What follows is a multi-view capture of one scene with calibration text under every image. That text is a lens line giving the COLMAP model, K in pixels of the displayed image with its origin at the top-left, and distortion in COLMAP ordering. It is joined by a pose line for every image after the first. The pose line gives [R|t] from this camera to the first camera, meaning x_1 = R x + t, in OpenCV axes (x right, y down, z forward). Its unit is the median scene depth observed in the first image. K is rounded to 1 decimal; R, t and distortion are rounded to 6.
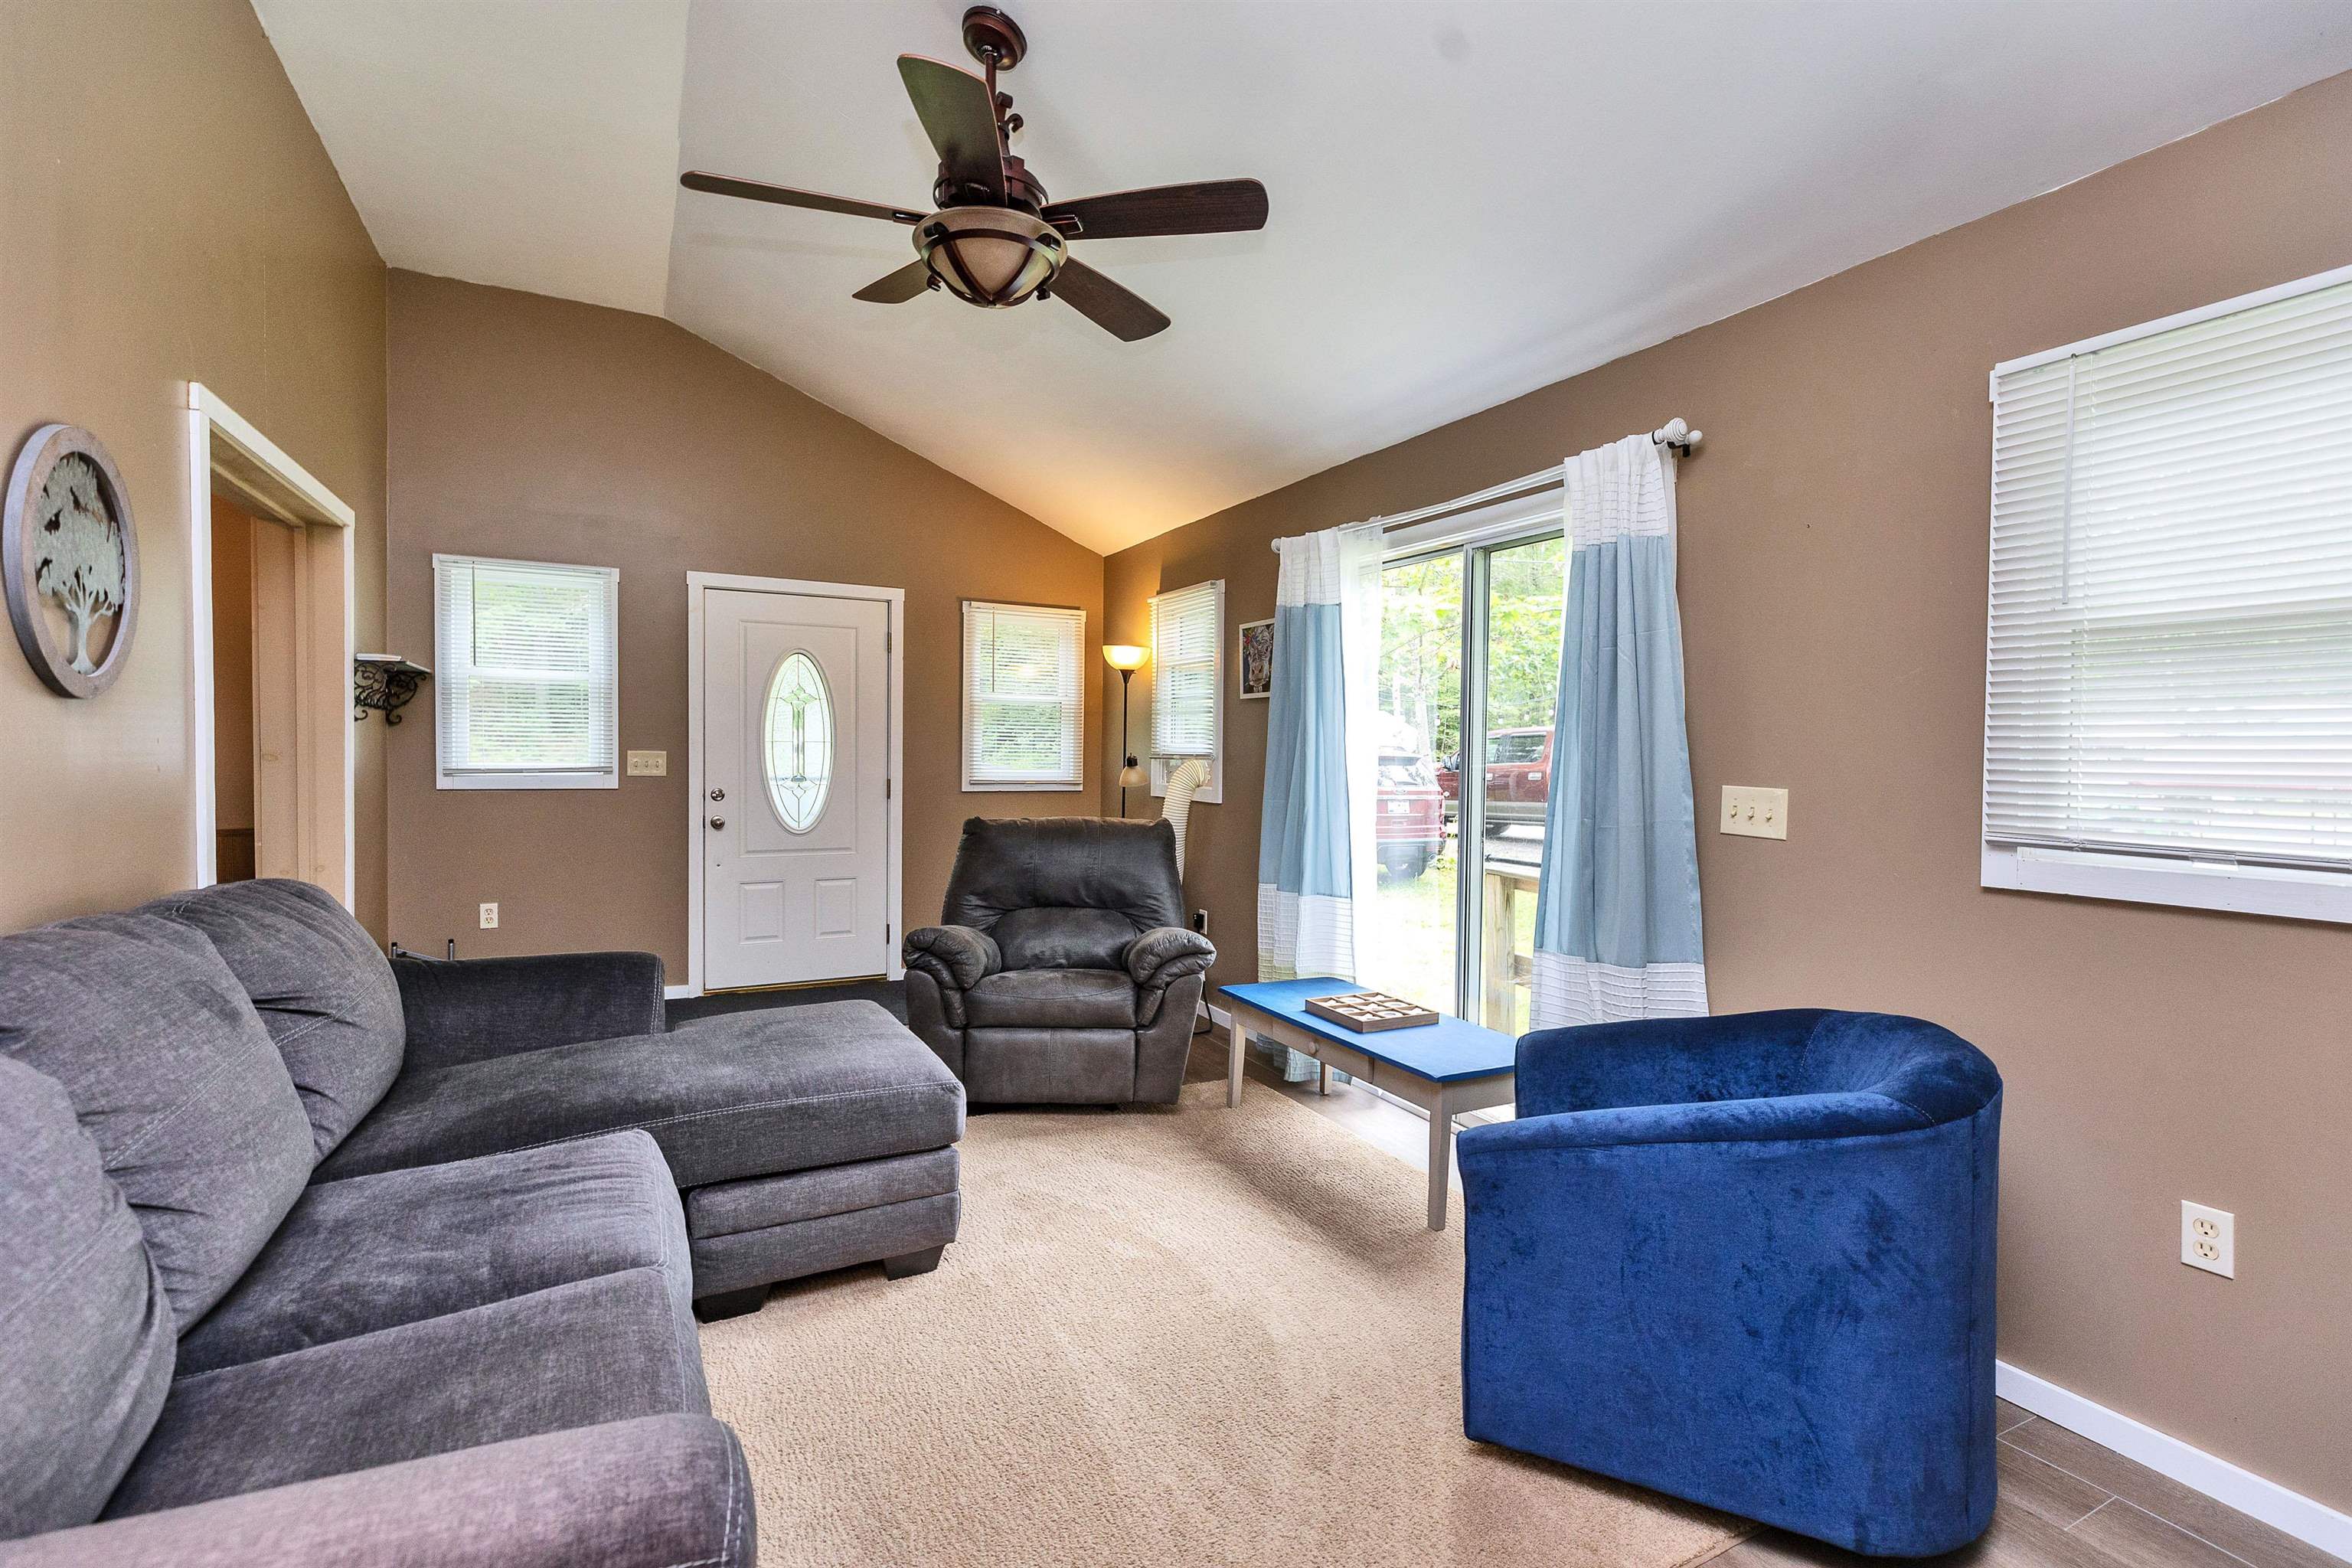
lens RADIAL K [[1052.5, 0, 1167.3], [0, 1052.5, 779.1], [0, 0, 1]] dist [0.001533, 0.000160]
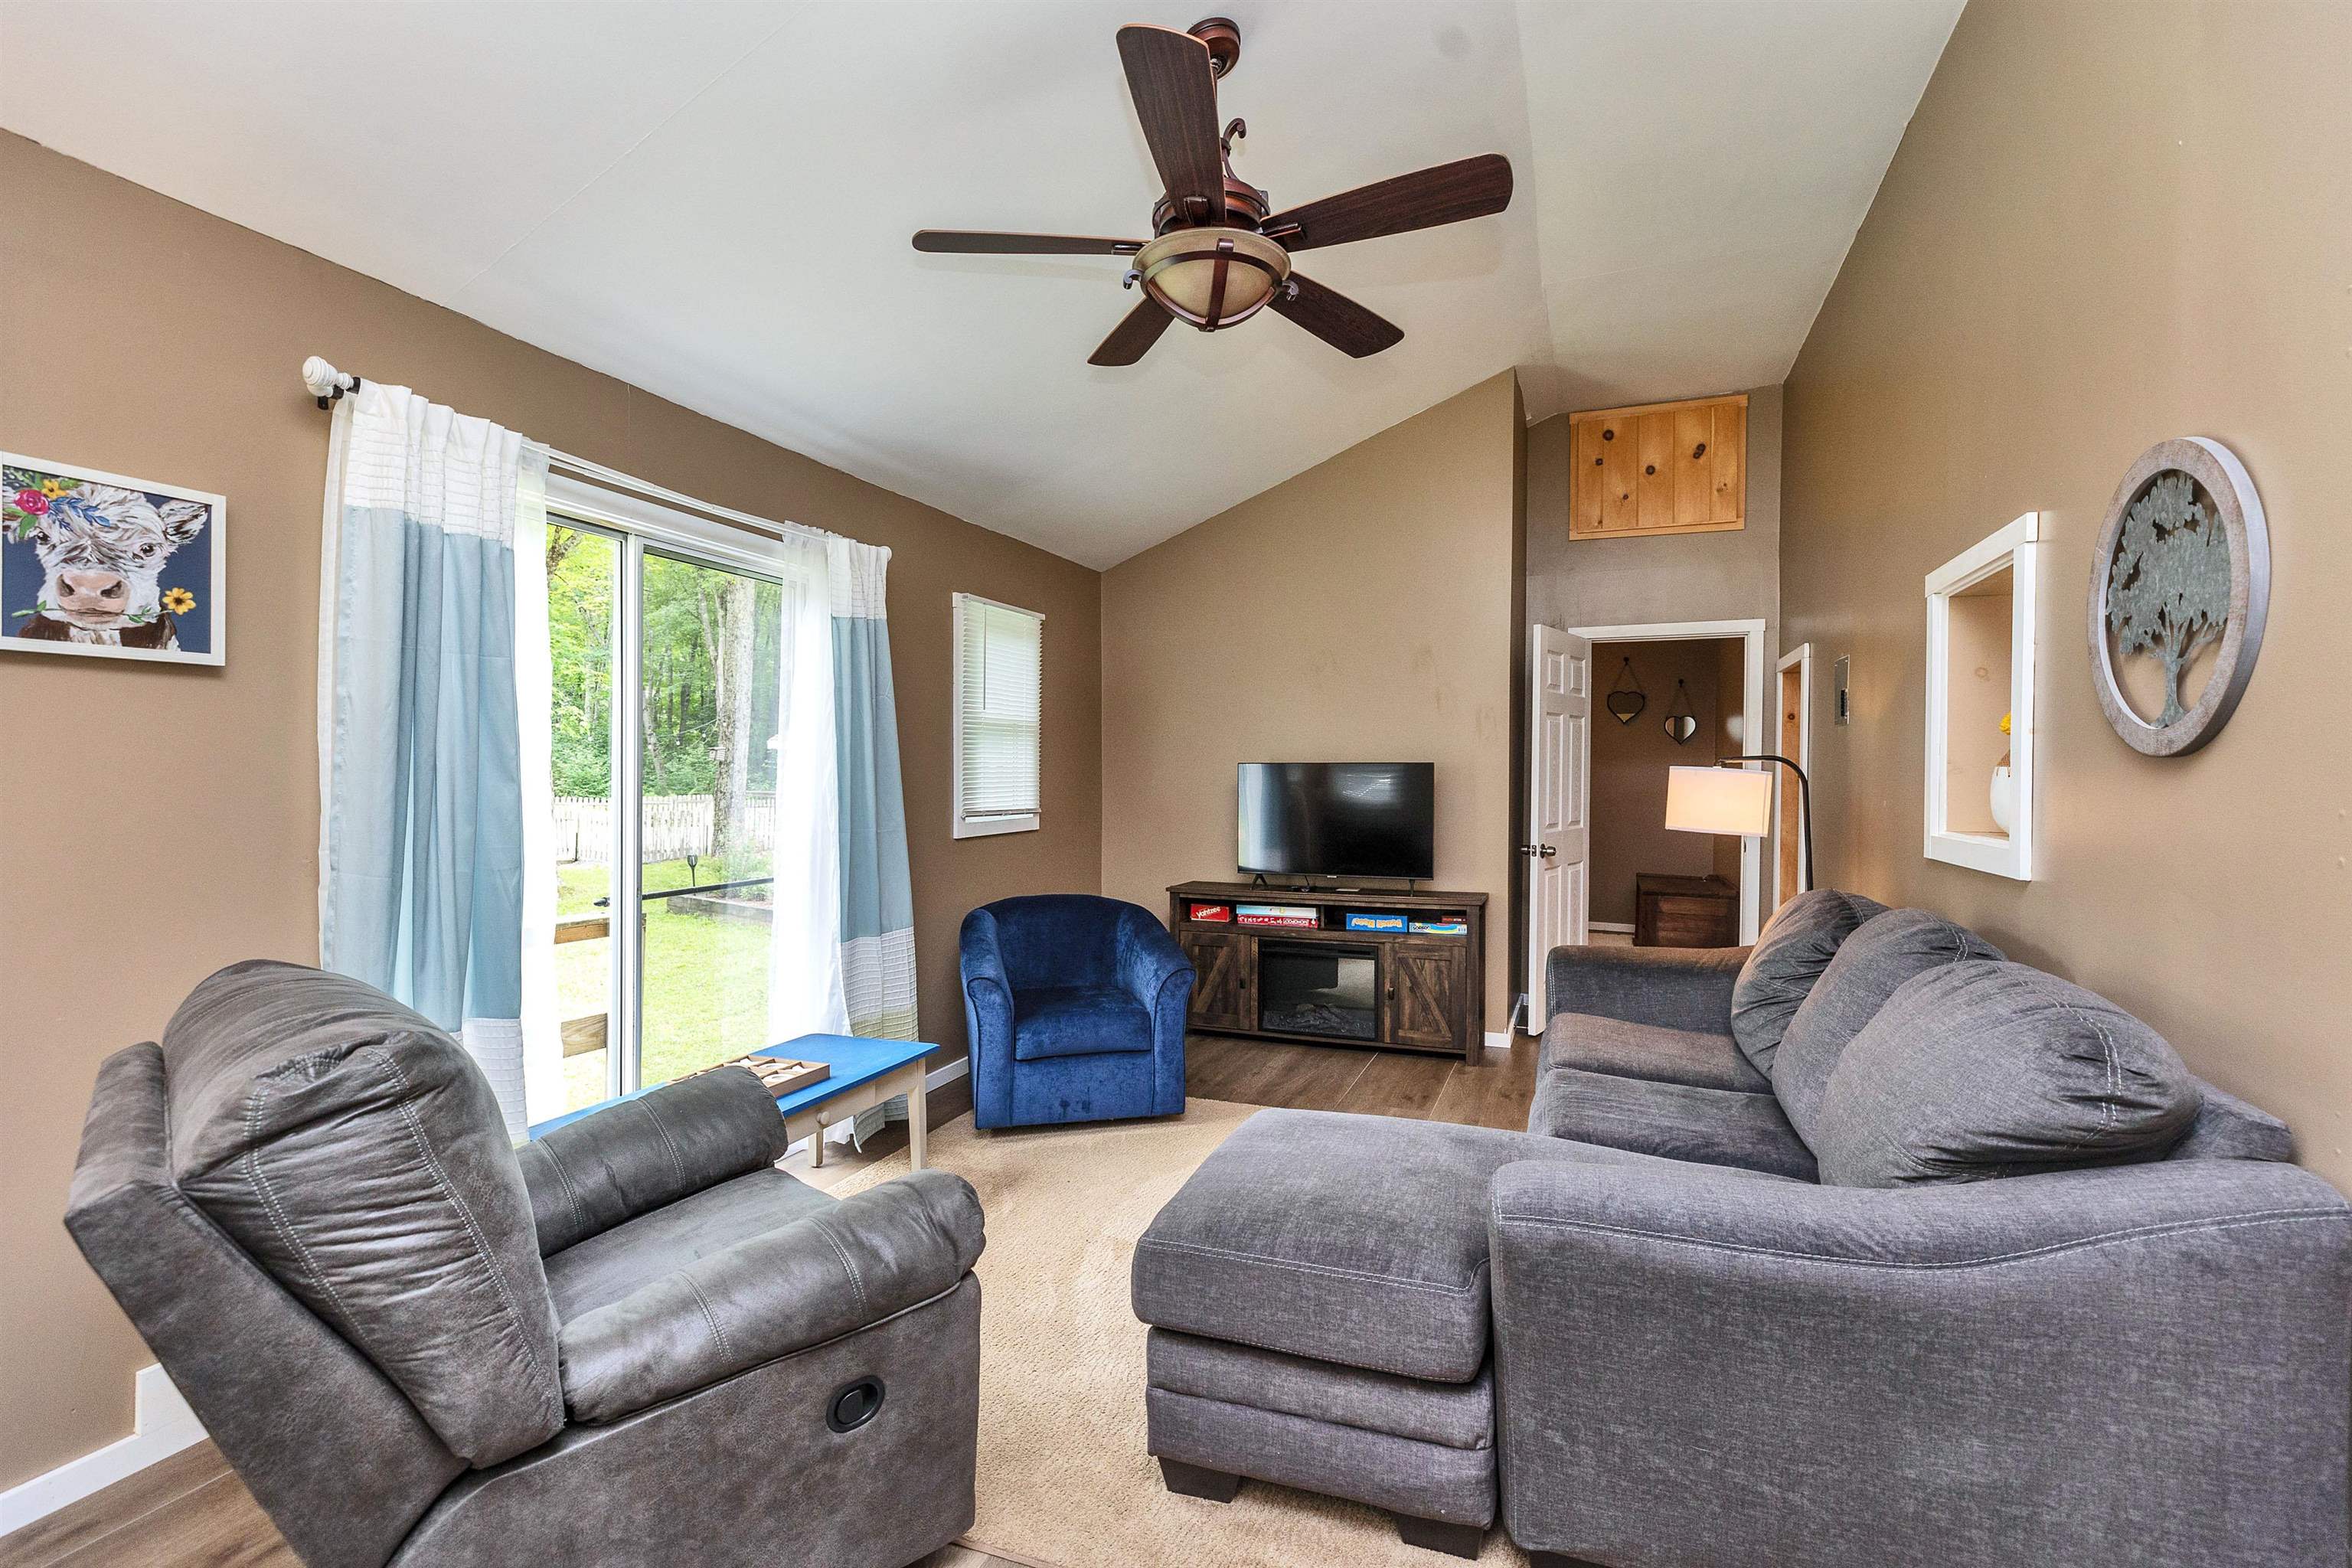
lens RADIAL K [[1052.5, 0, 1167.3], [0, 1052.5, 779.1], [0, 0, 1]] dist [0.001533, 0.000160]
pose [[-0.651453, -0.019704, 0.758433, -0.553036], [0.008585, 0.999407, 0.033338, -0.043751], [-0.758640, 0.028229, -0.650898, 1.053797]]
